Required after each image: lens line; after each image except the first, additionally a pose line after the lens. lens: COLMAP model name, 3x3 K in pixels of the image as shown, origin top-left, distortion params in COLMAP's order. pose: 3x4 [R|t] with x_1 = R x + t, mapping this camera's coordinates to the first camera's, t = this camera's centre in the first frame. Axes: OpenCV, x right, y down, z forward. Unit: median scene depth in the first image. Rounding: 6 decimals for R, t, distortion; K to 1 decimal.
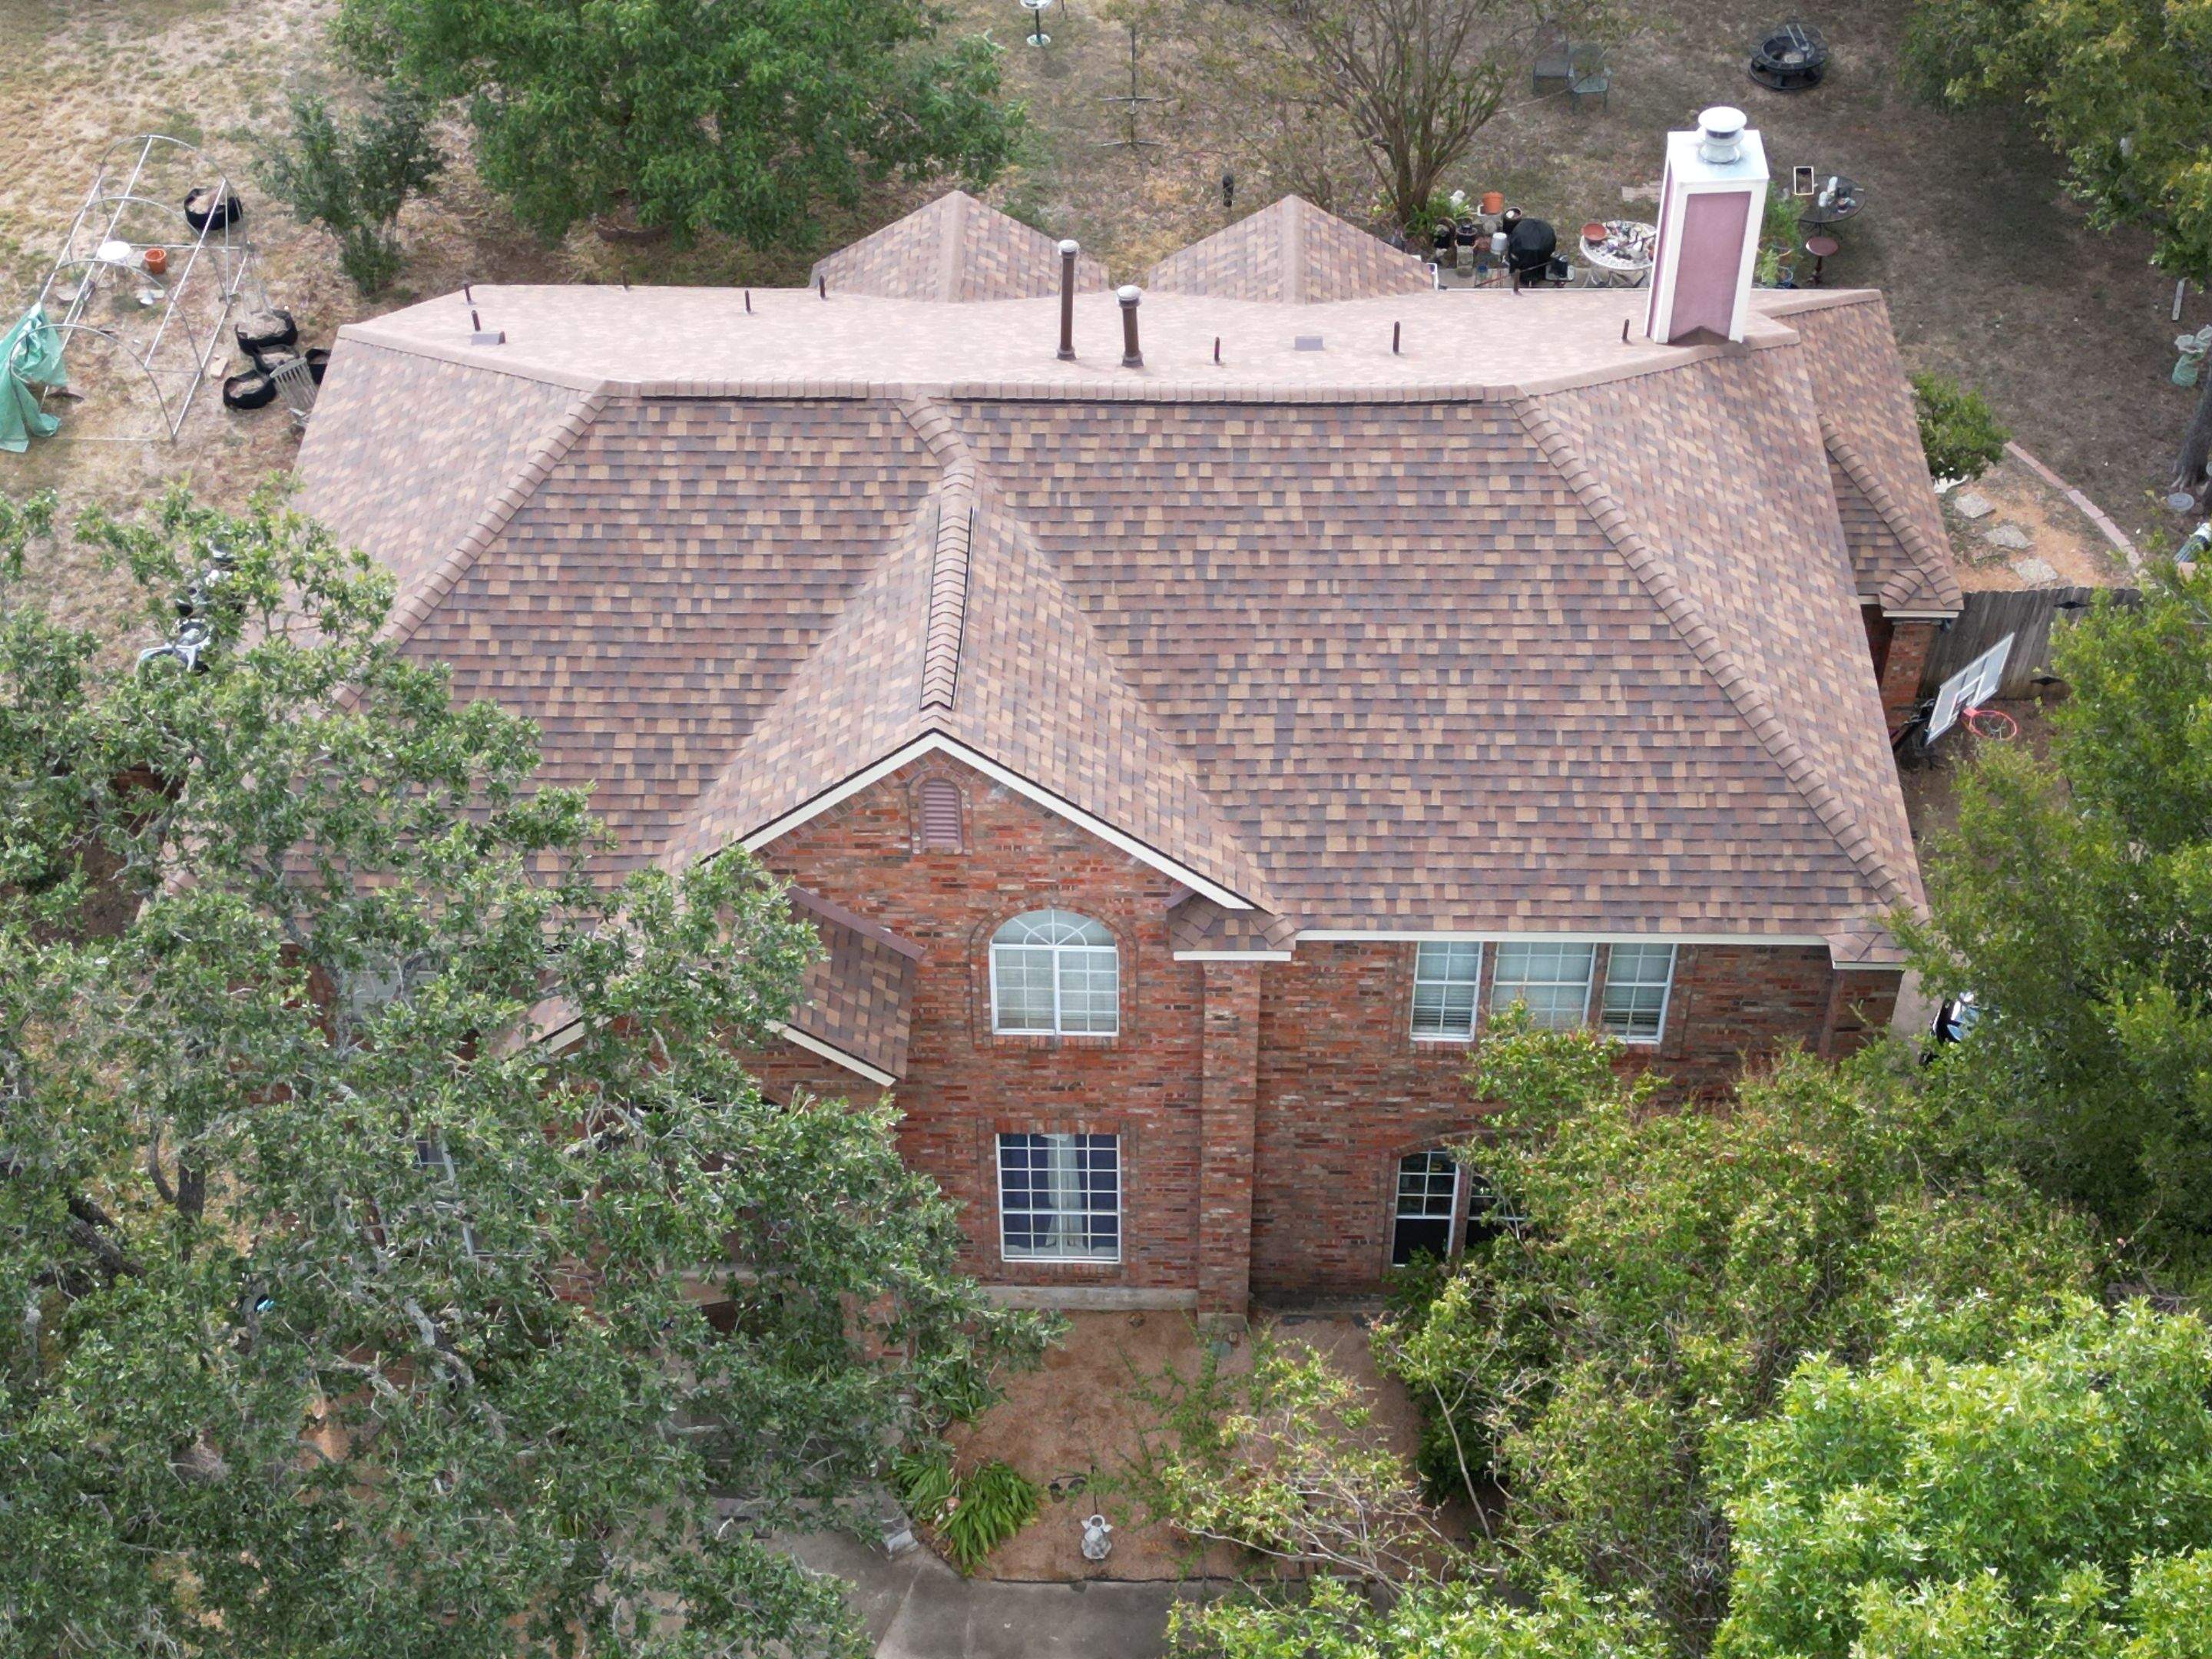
lens RADIAL K [[3064.9, 0, 1099.1], [0, 3064.9, 832.3], [0, 0, 1]] dist [0.201150, -0.596434]
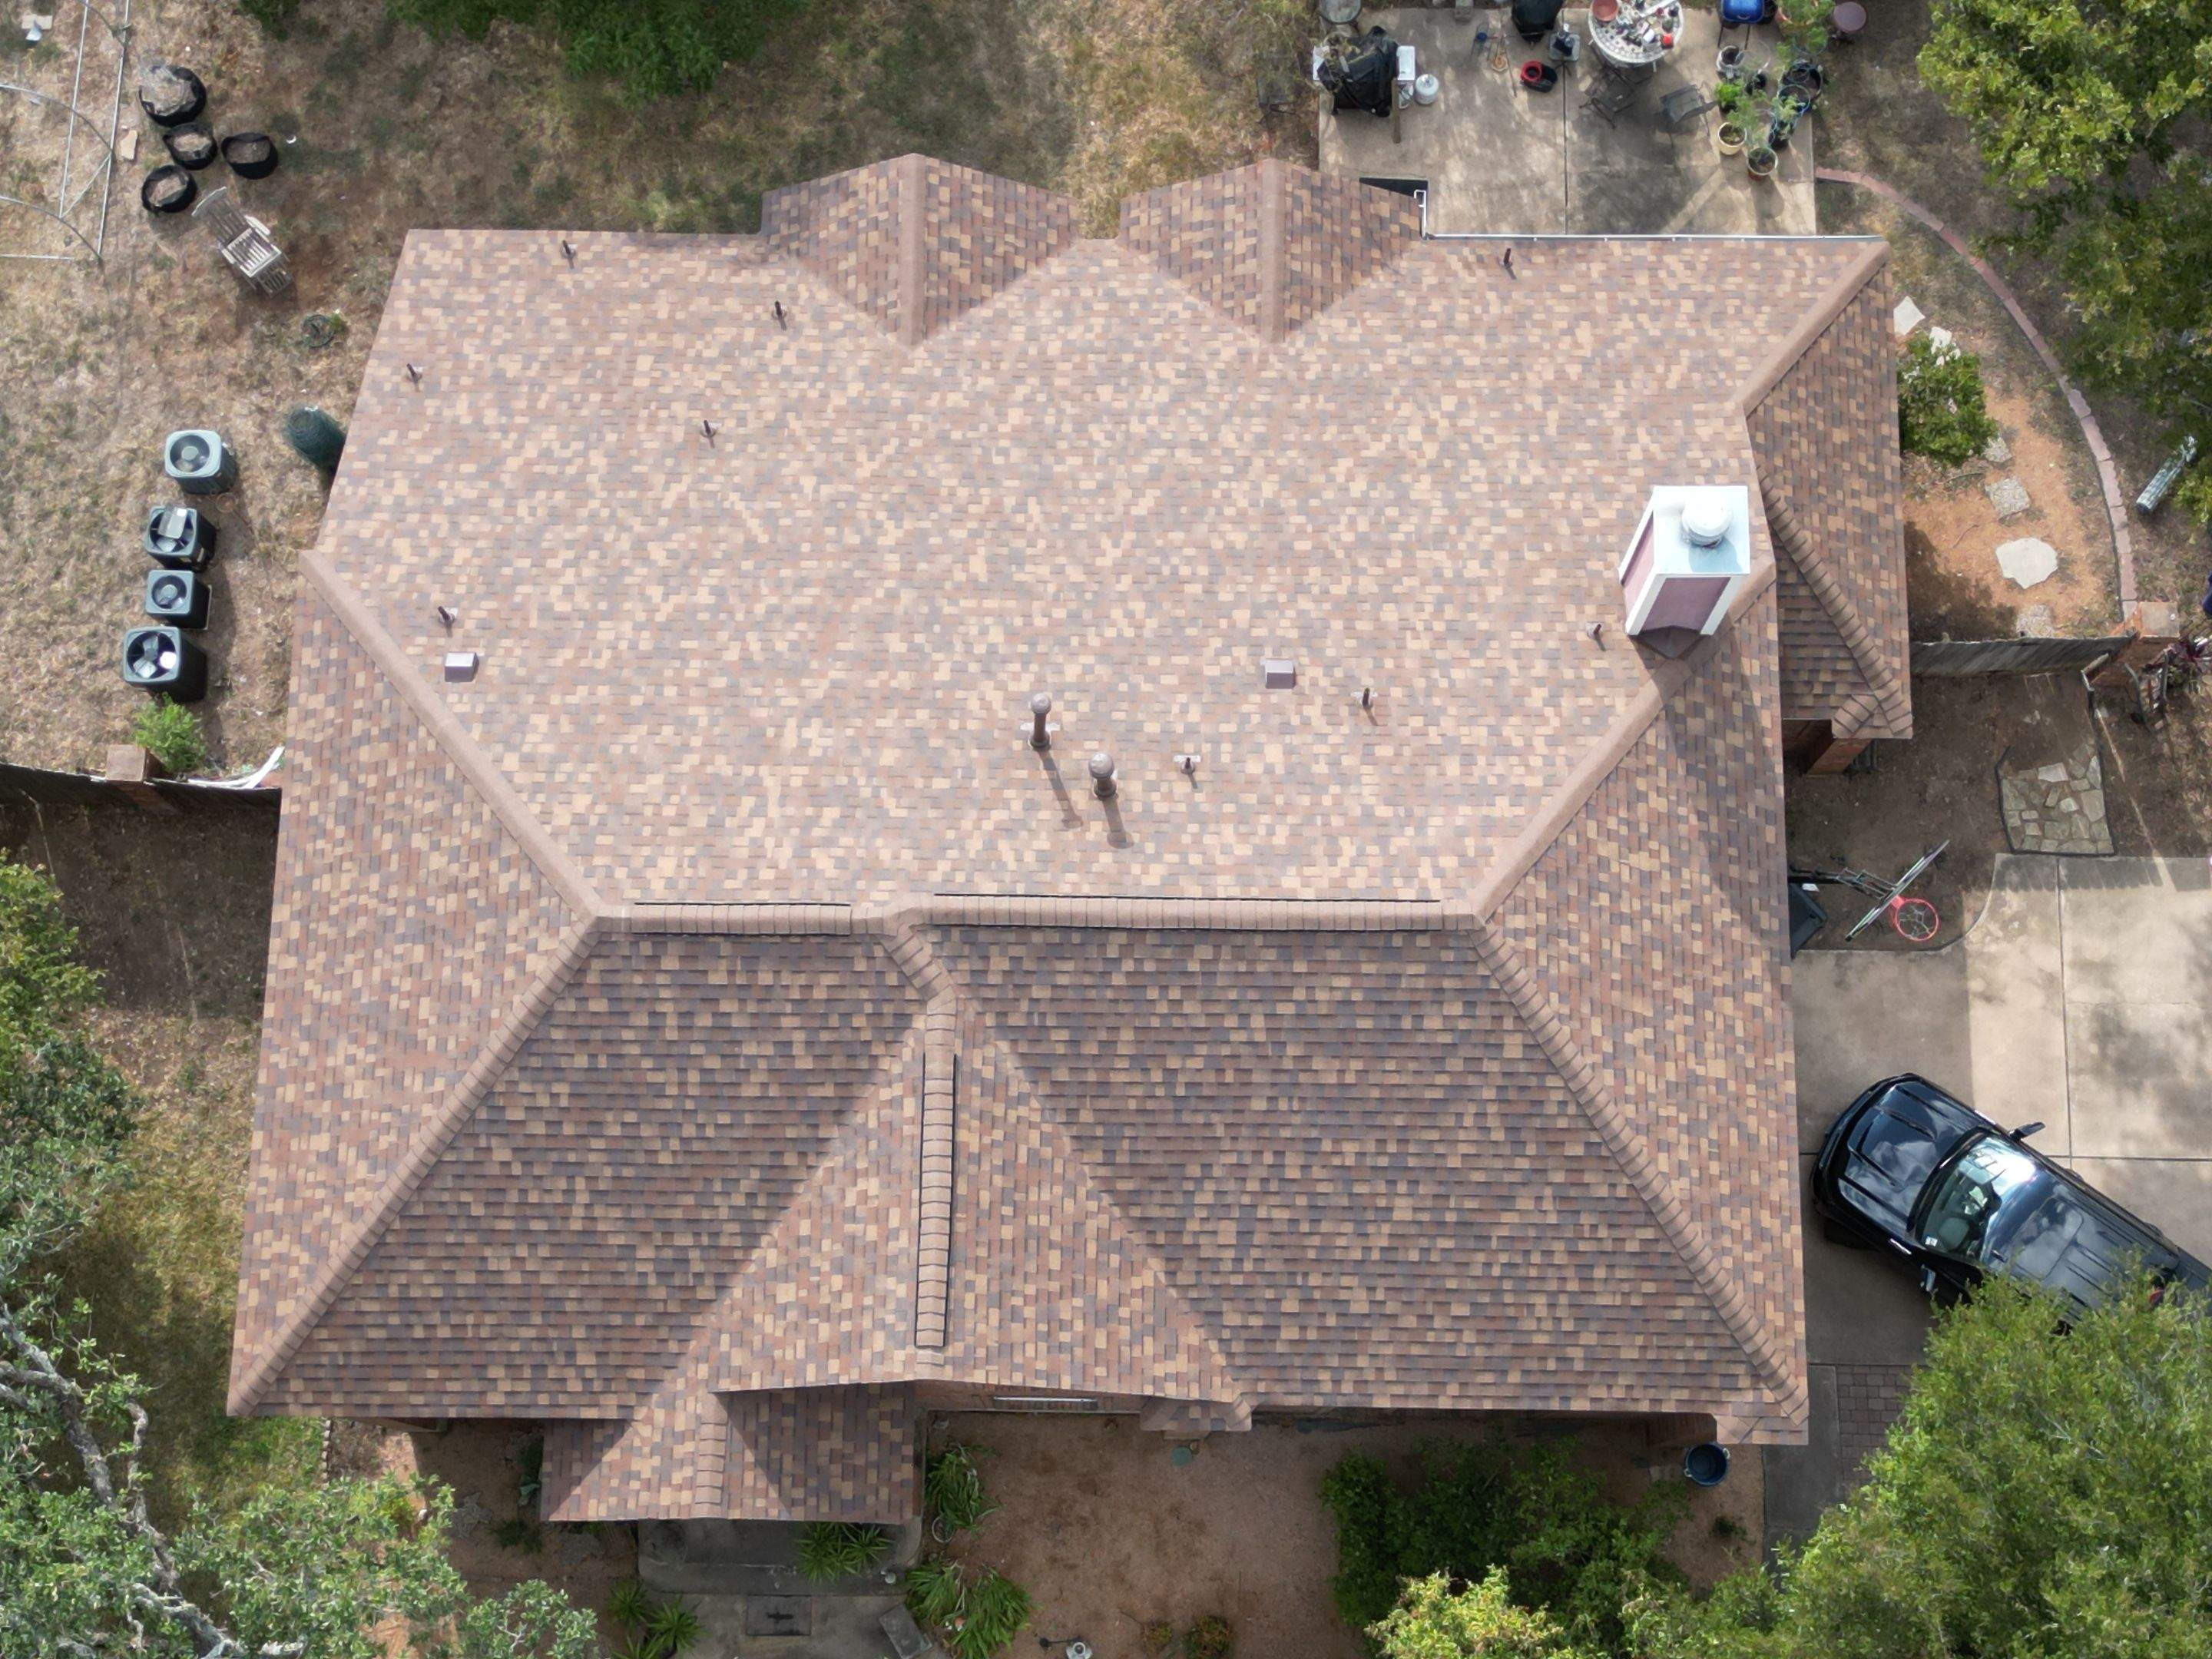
lens RADIAL K [[3064.9, 0, 1099.1], [0, 3064.9, 832.3], [0, 0, 1]] dist [0.201150, -0.596434]
pose [[0.999934, -0.009423, 0.006634, 0.002158], [0.004564, 0.852398, 0.522873, -0.724992], [-0.010582, -0.522808, 0.852385, 0.135693]]
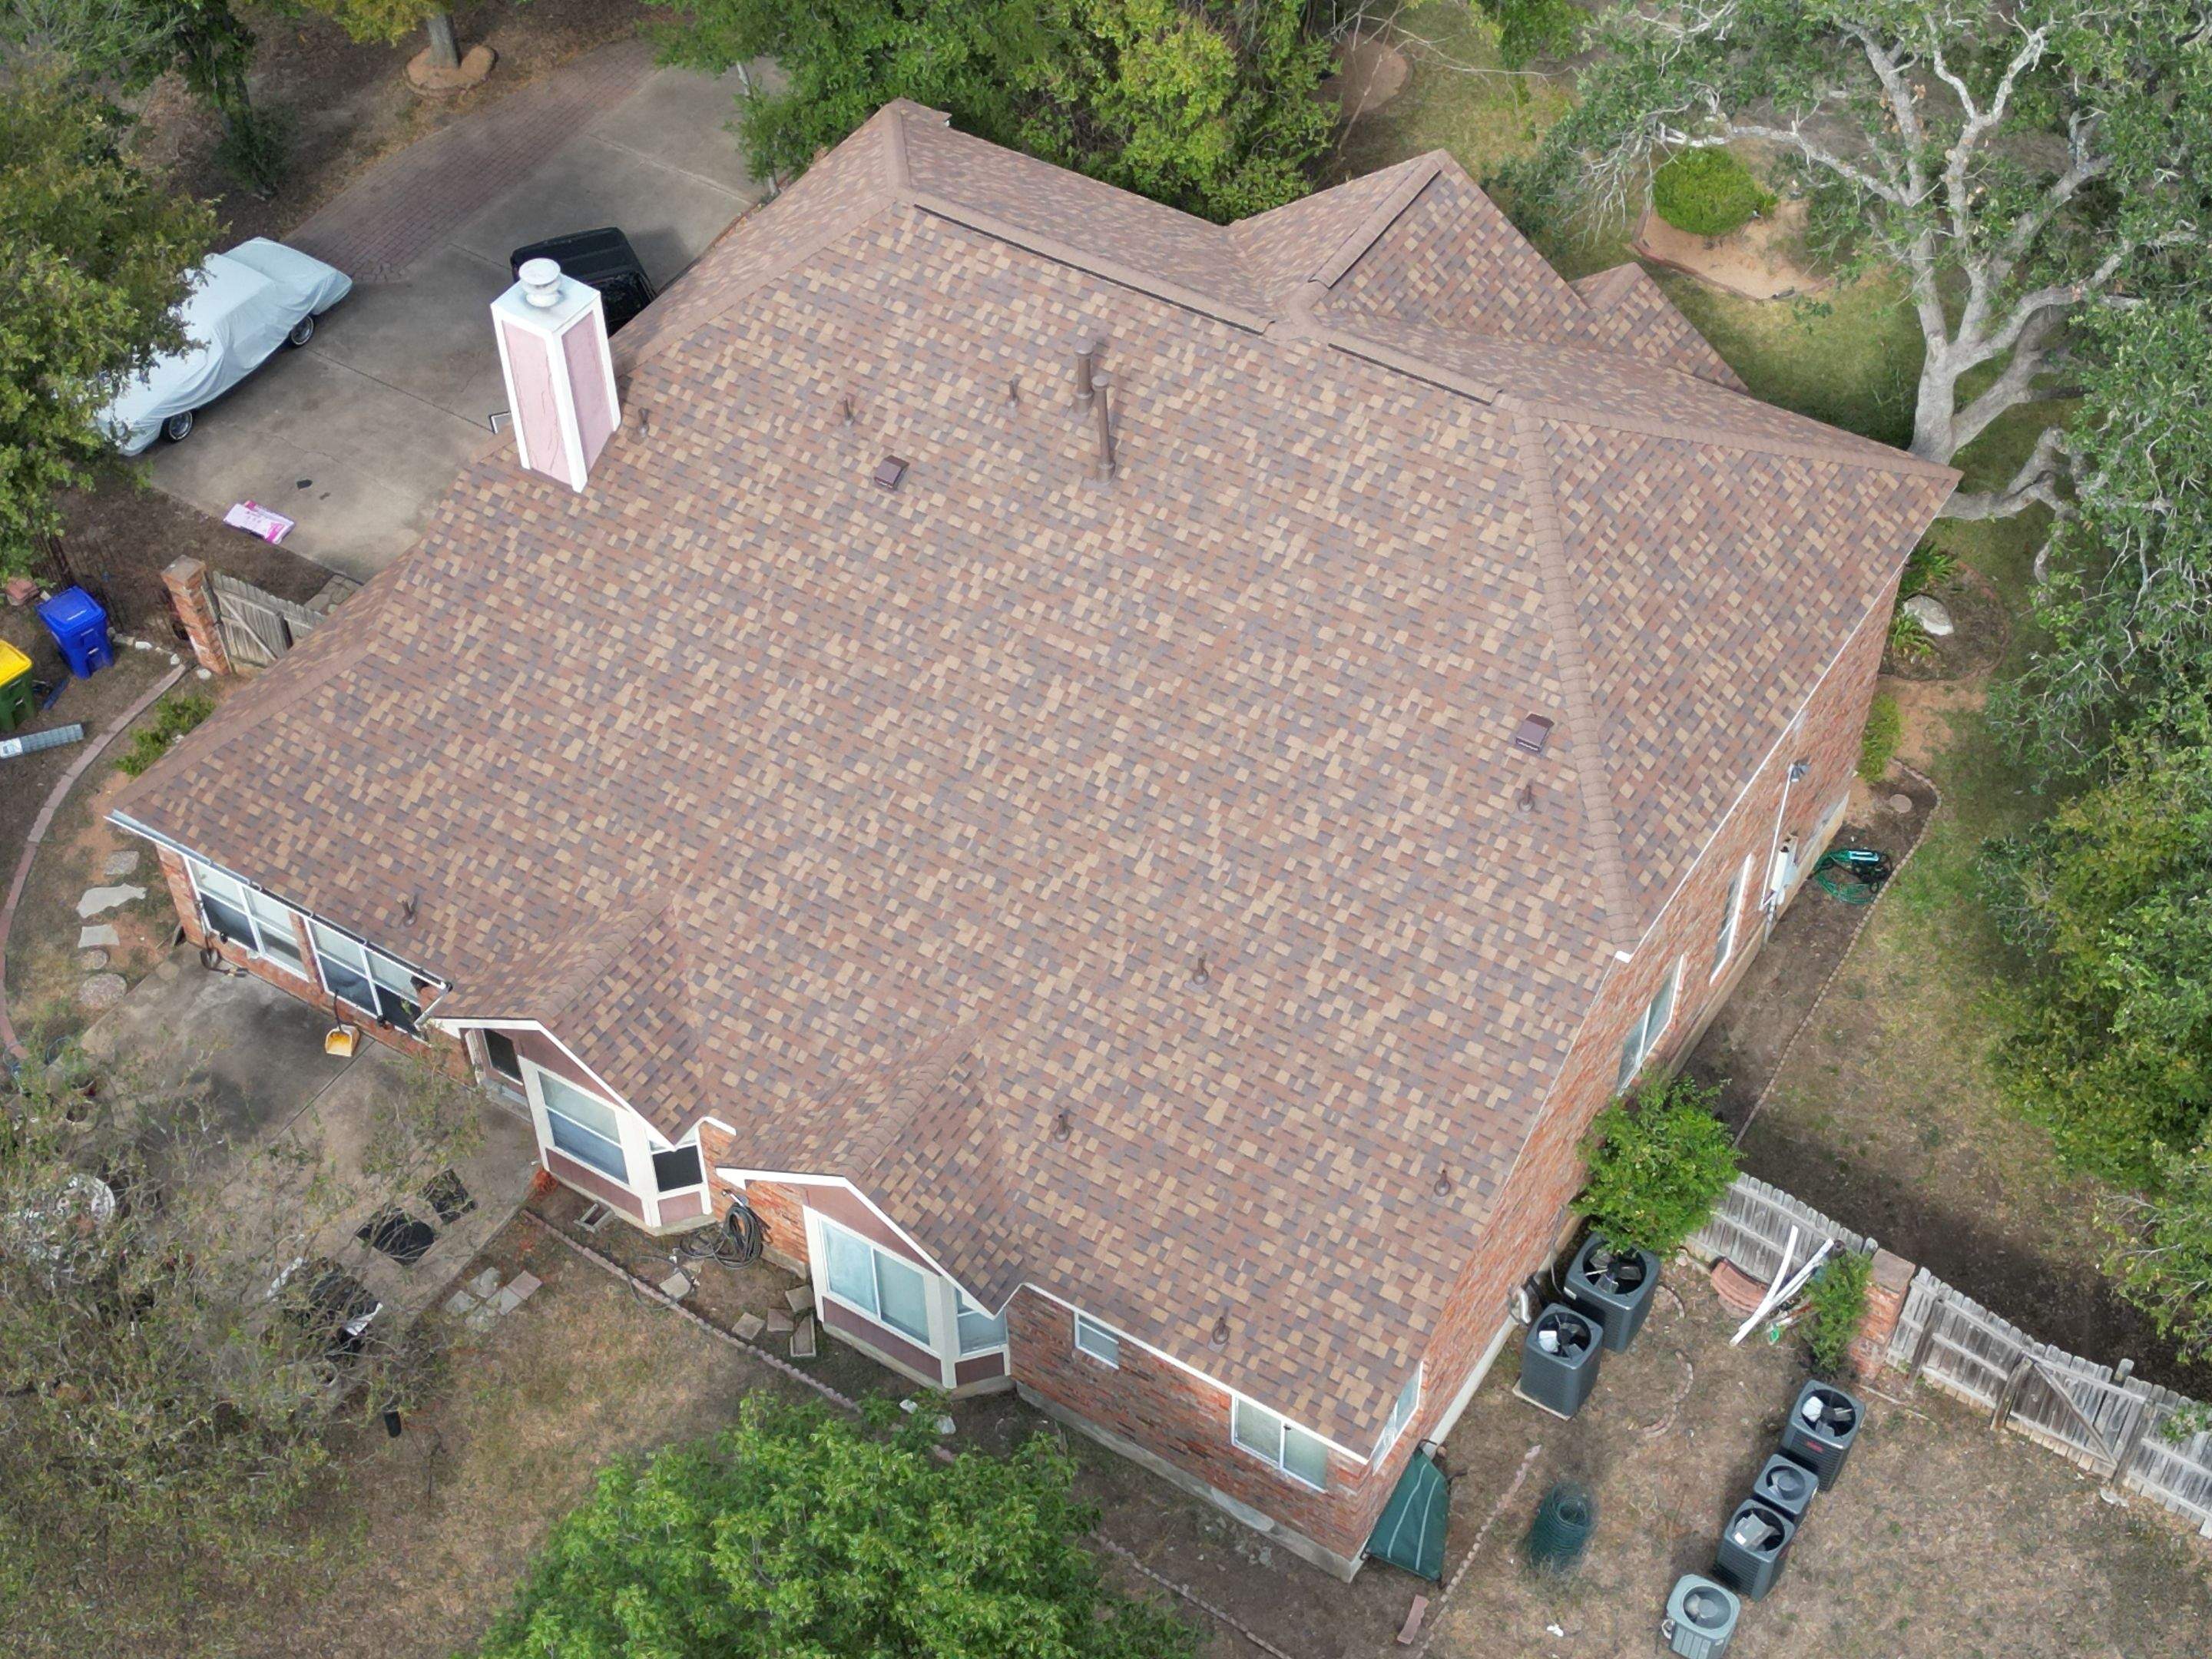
lens RADIAL K [[3064.9, 0, 1099.1], [0, 3064.9, 832.3], [0, 0, 1]] dist [0.201150, -0.596434]
pose [[-0.857304, -0.358185, 0.369775, -0.535103], [0.377931, 0.049839, 0.924491, -1.344144], [-0.349569, 0.932319, 0.092642, 1.127358]]
